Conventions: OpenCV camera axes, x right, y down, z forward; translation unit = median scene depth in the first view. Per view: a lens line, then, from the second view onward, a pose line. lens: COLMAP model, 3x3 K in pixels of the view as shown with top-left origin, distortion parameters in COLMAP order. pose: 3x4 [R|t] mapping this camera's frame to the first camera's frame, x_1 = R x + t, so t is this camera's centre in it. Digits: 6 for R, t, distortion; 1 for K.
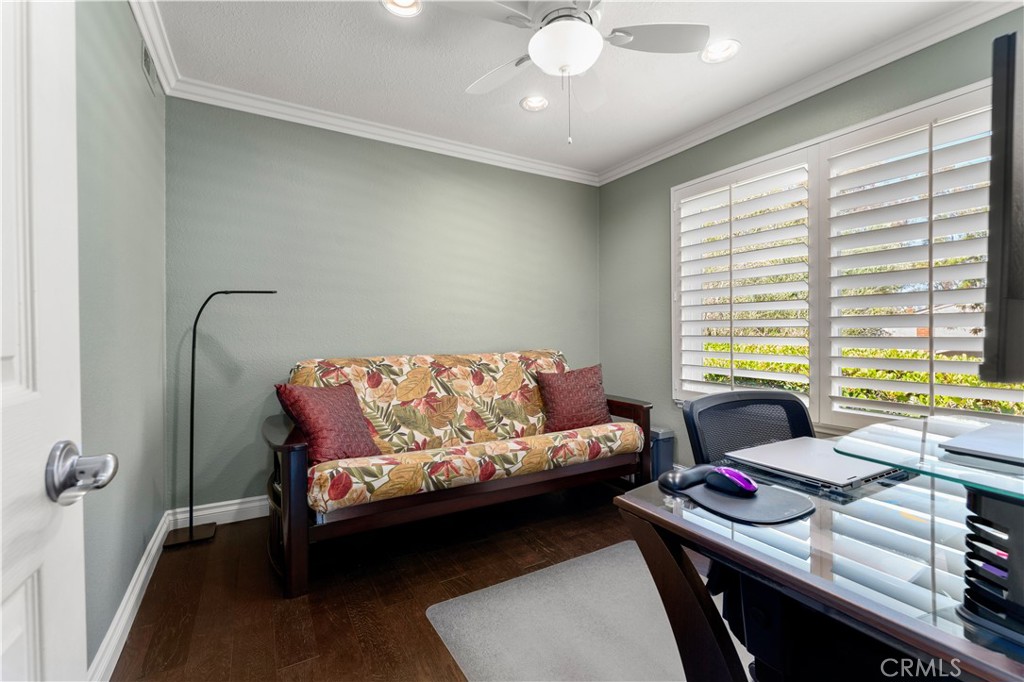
lens RADIAL K [[442.1, 0, 512.0], [0, 442.1, 341.0], [0, 0, 1]] dist [-0.000041, 0.000012]
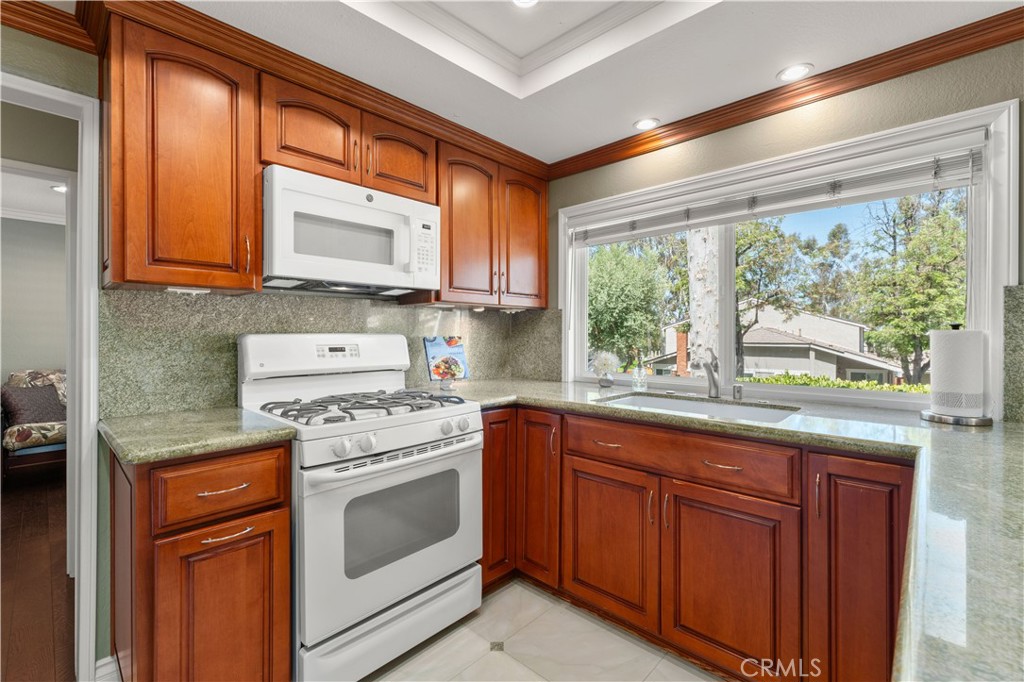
lens RADIAL K [[446.8, 0, 510.5], [0, 446.8, 336.8], [0, 0, 1]] dist [0.001192, 0.000251]
pose [[0.958758, -0.002344, 0.284213, 1.086586], [0.005709, 0.999923, -0.011010, -0.073900], [-0.284165, 0.012179, 0.958698, -1.481393]]
